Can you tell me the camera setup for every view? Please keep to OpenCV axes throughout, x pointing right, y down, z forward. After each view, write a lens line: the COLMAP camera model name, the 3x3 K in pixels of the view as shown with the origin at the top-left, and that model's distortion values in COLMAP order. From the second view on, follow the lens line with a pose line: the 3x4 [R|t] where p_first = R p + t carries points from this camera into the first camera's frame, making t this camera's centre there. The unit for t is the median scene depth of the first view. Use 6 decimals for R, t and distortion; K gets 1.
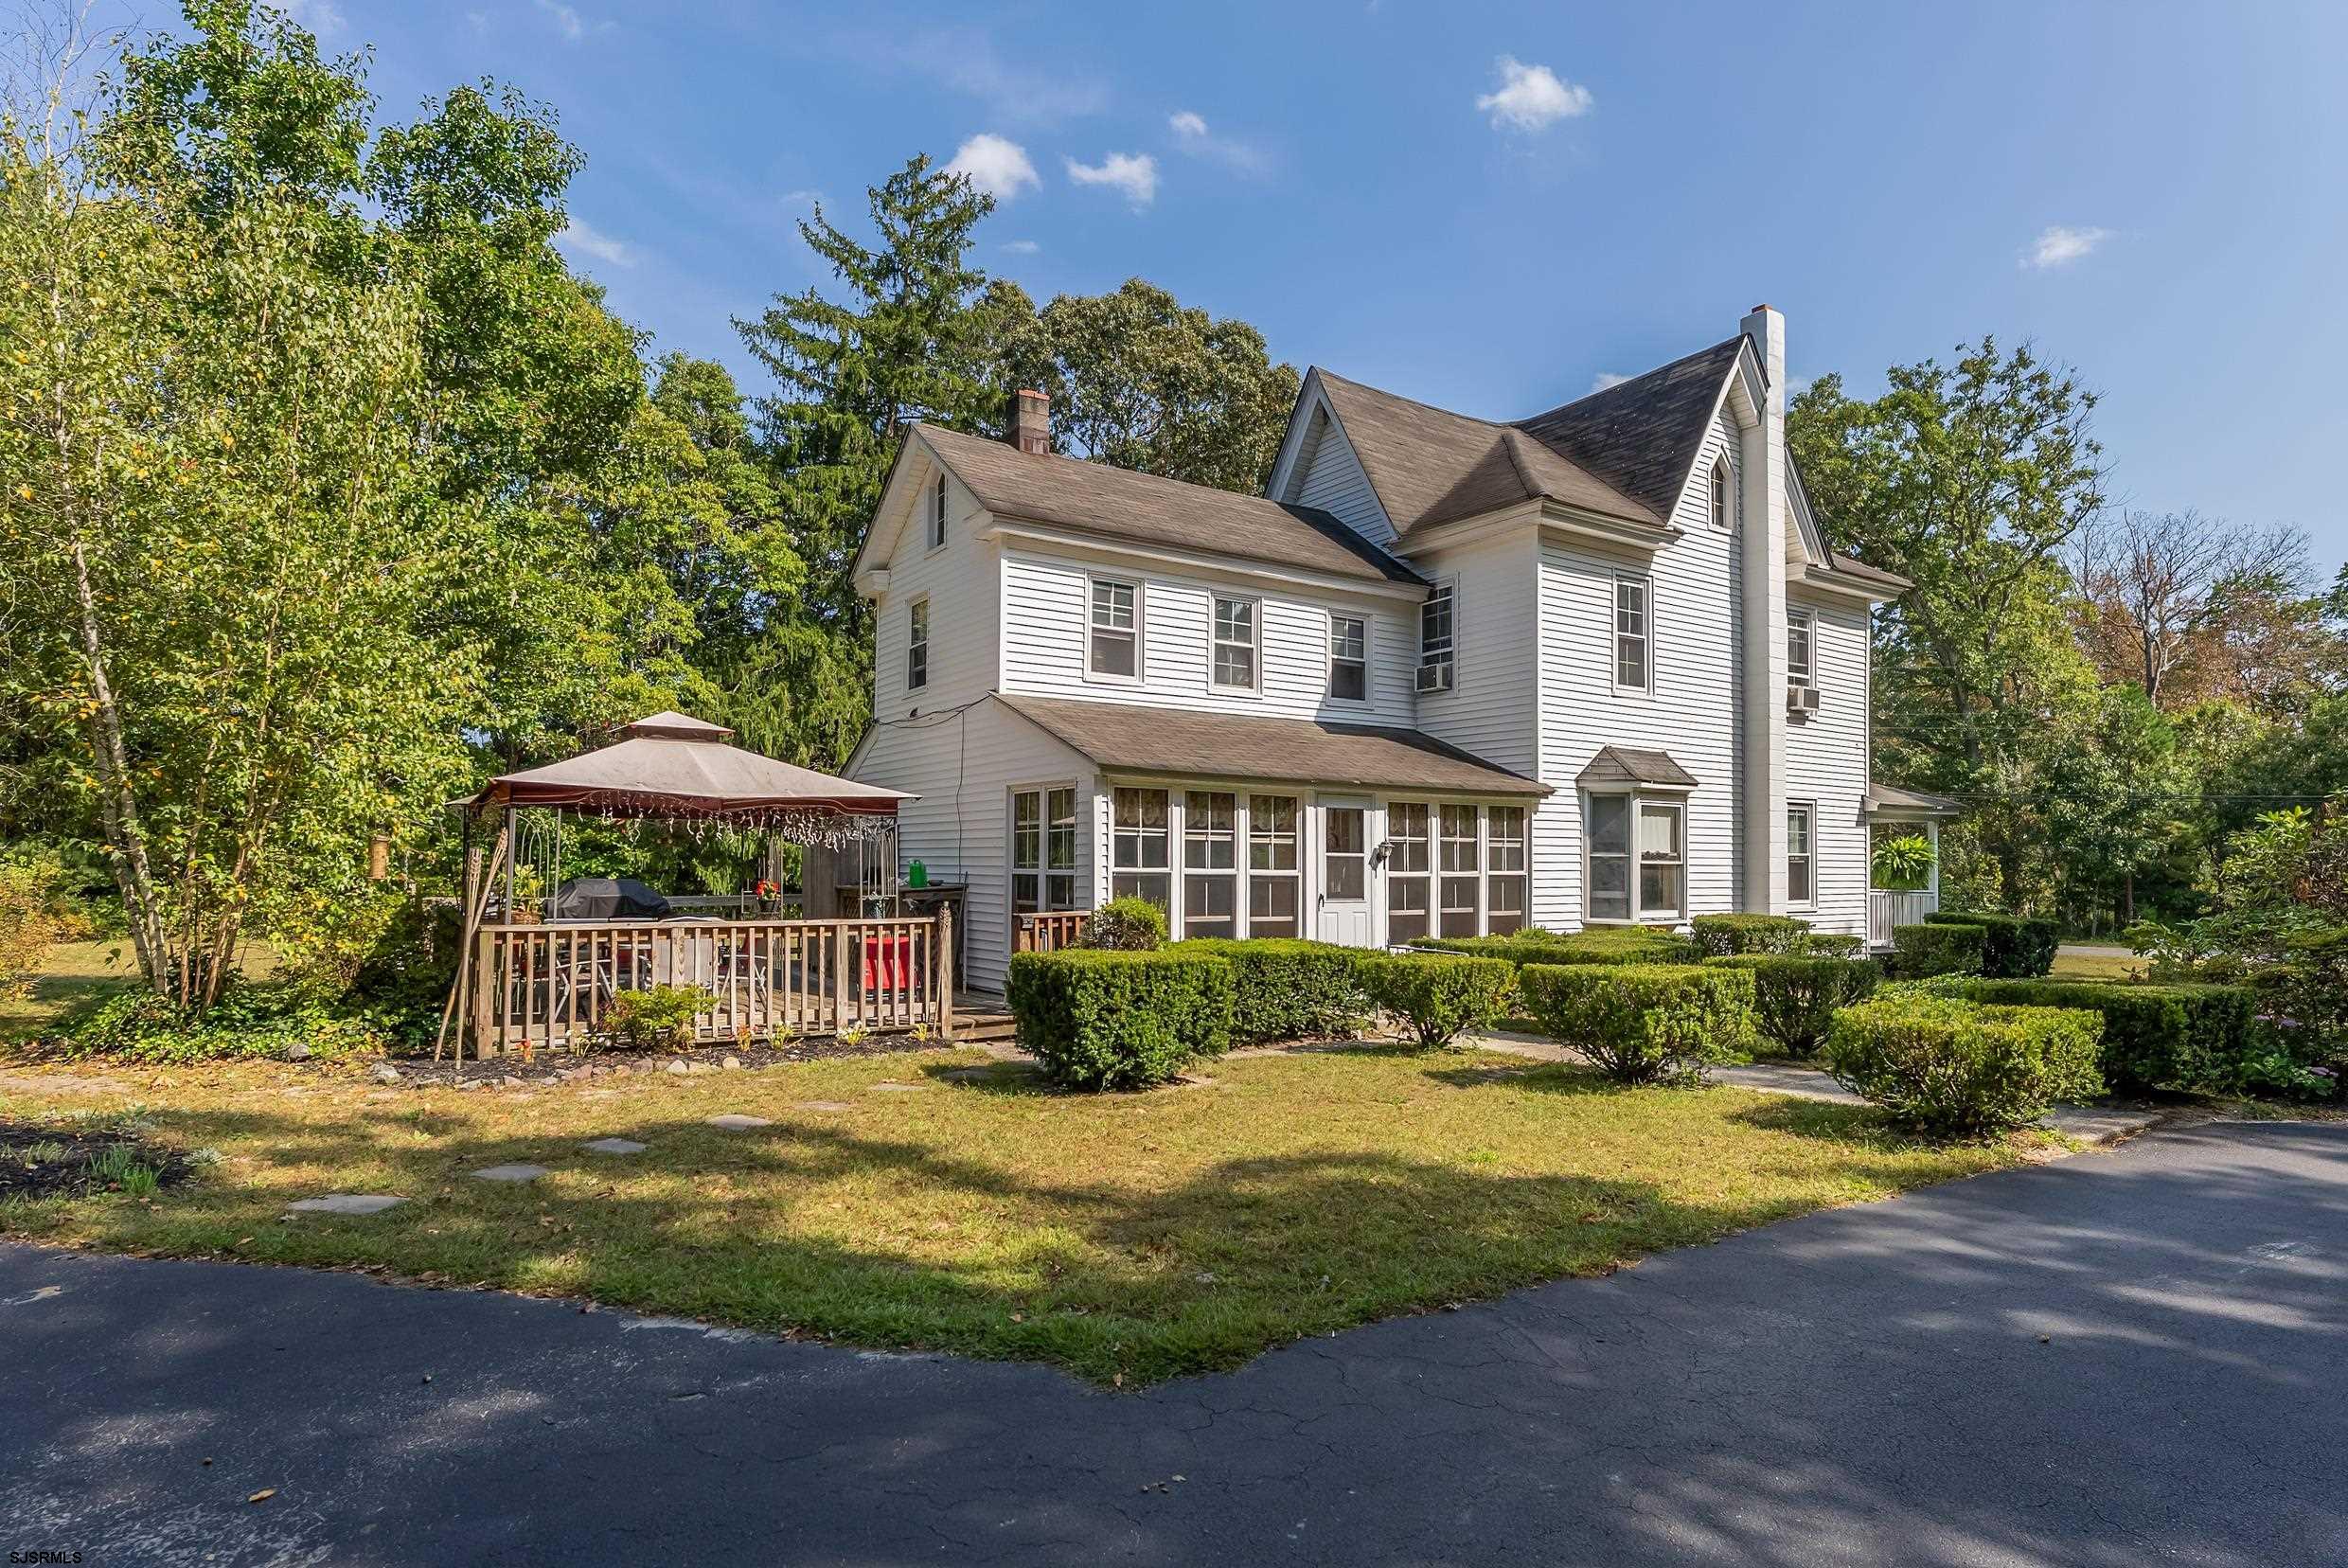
lens RADIAL K [[1253.2, 0, 1179.1], [0, 1253.2, 828.2], [0, 0, 1]] dist [-0.003221, -0.000839]
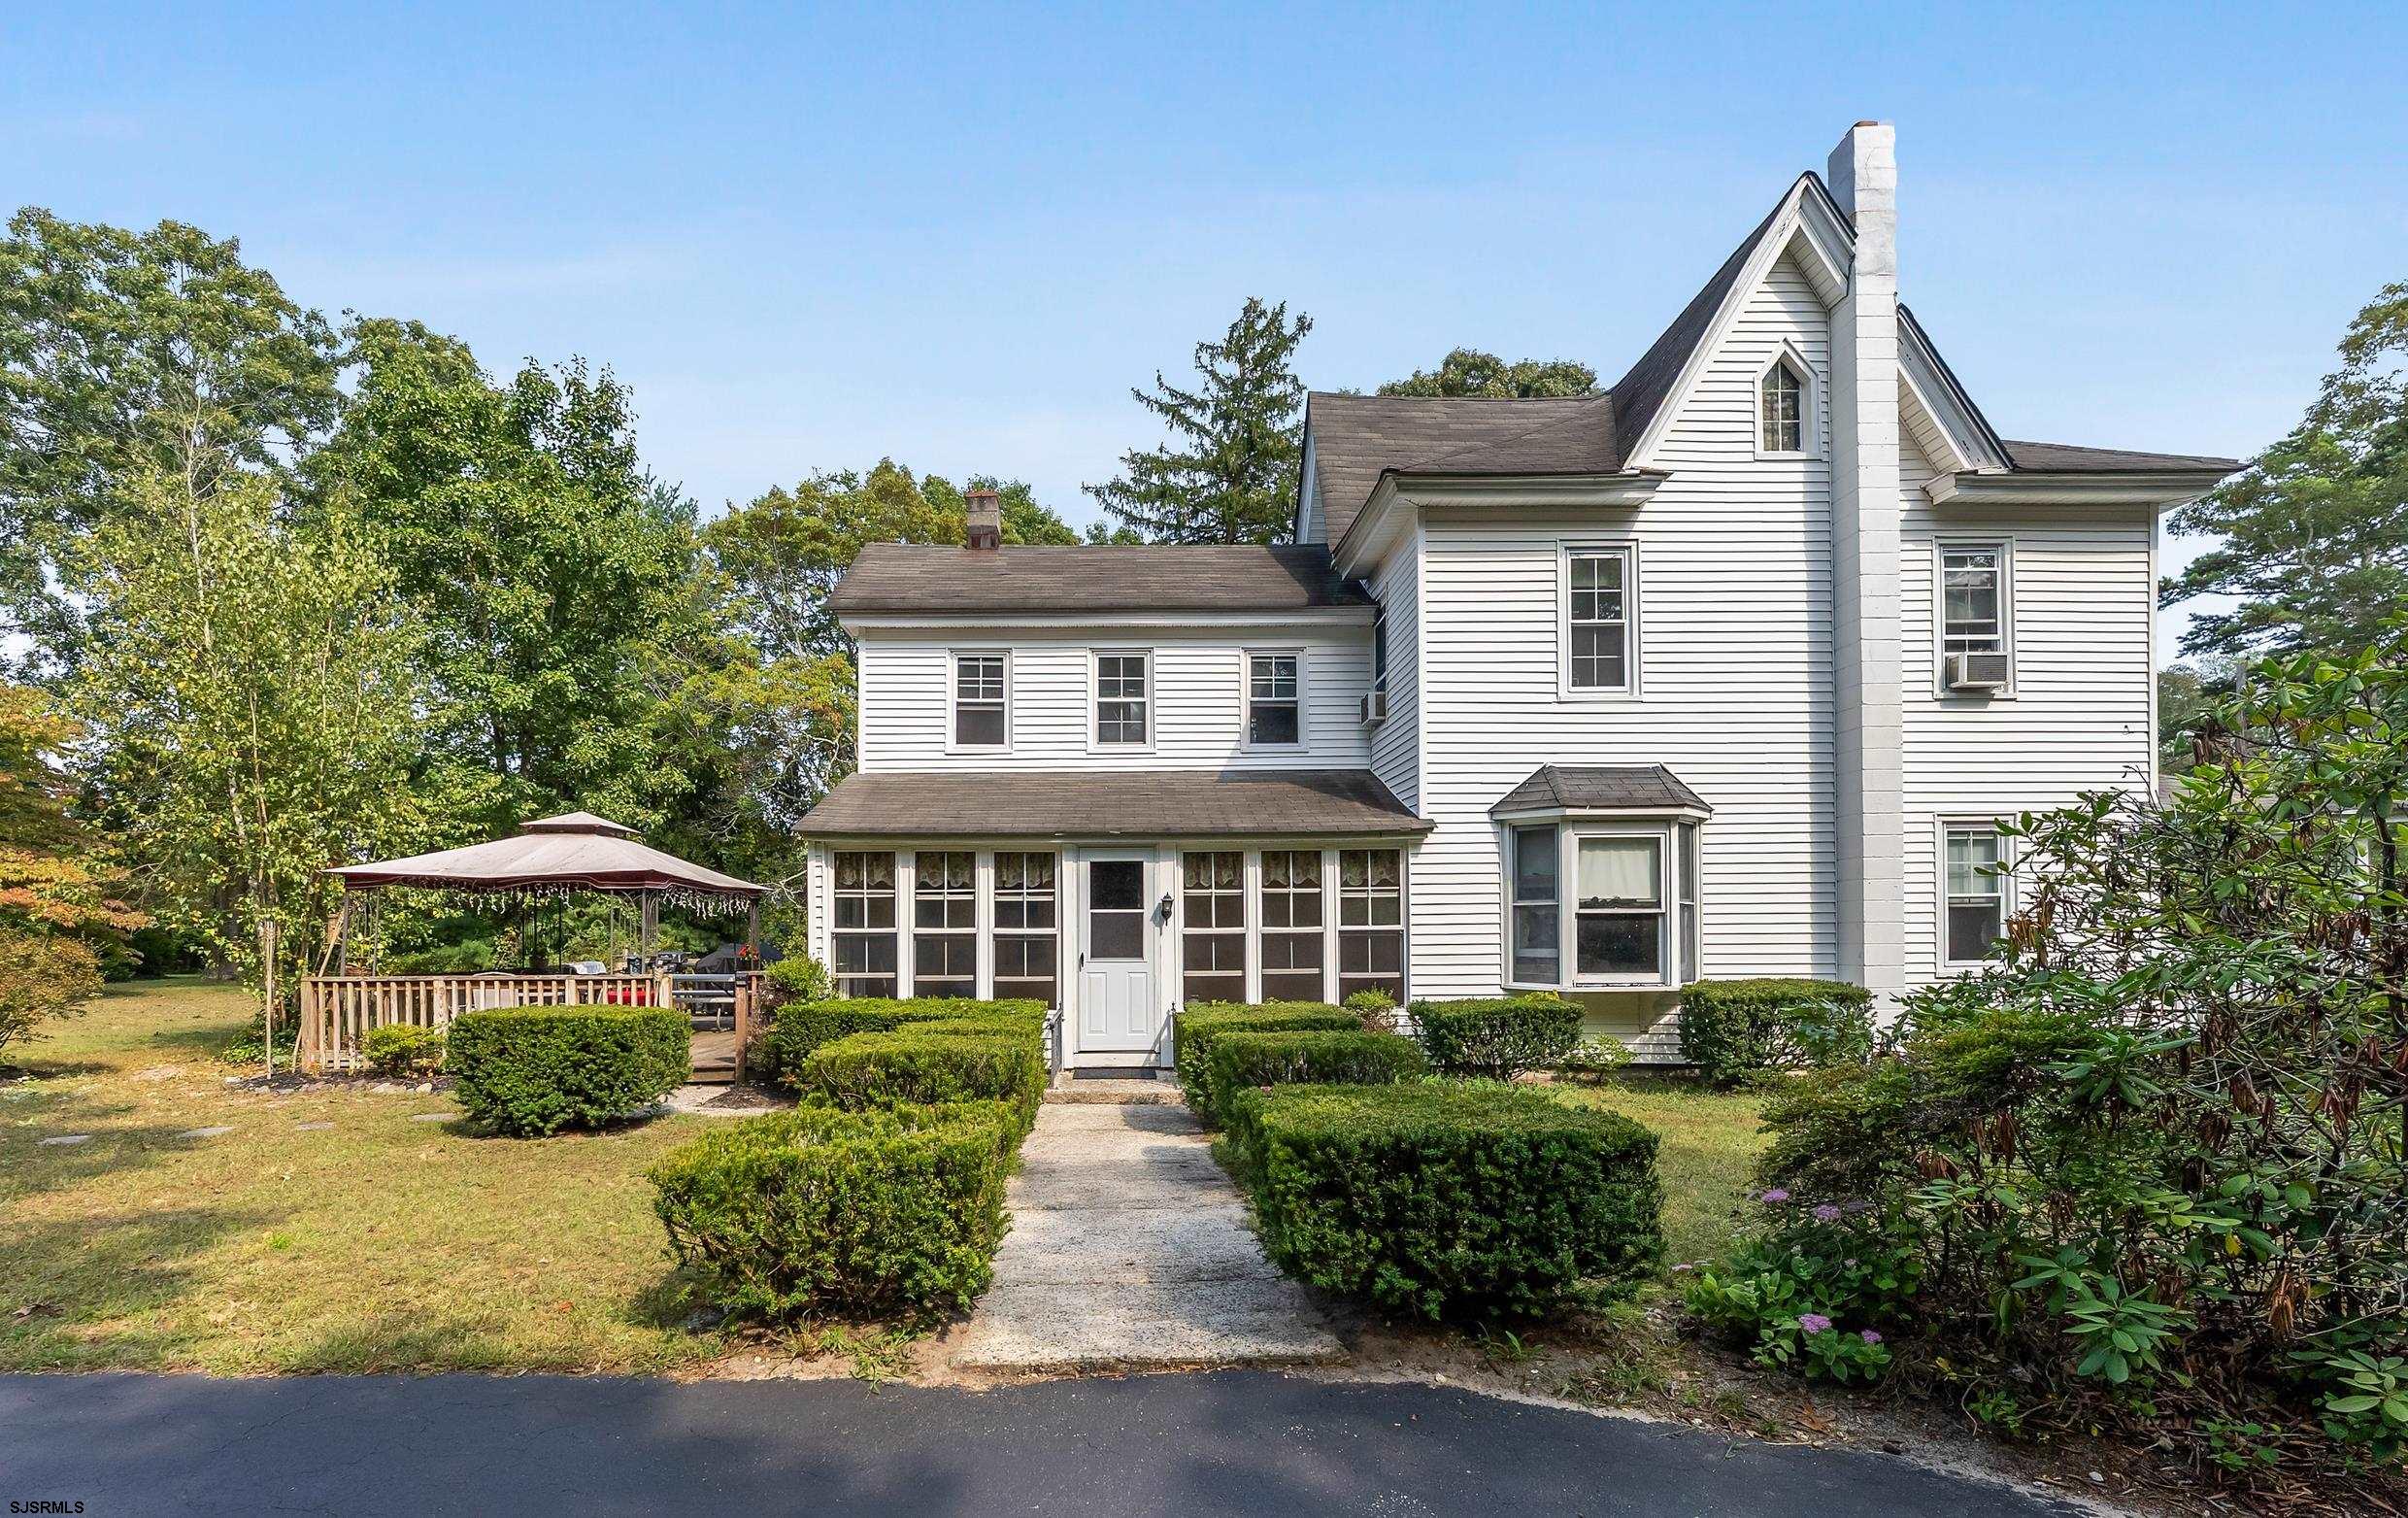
lens RADIAL K [[1067.8, 0, 1201.6], [0, 1067.8, 918.8], [0, 0, 1]] dist [-0.014925, -0.000269]
pose [[0.836215, -0.020269, -0.548026, 0.554968], [0.029949, 0.999513, 0.008731, 0.019663], [0.547583, -0.023714, 0.836415, 0.330465]]
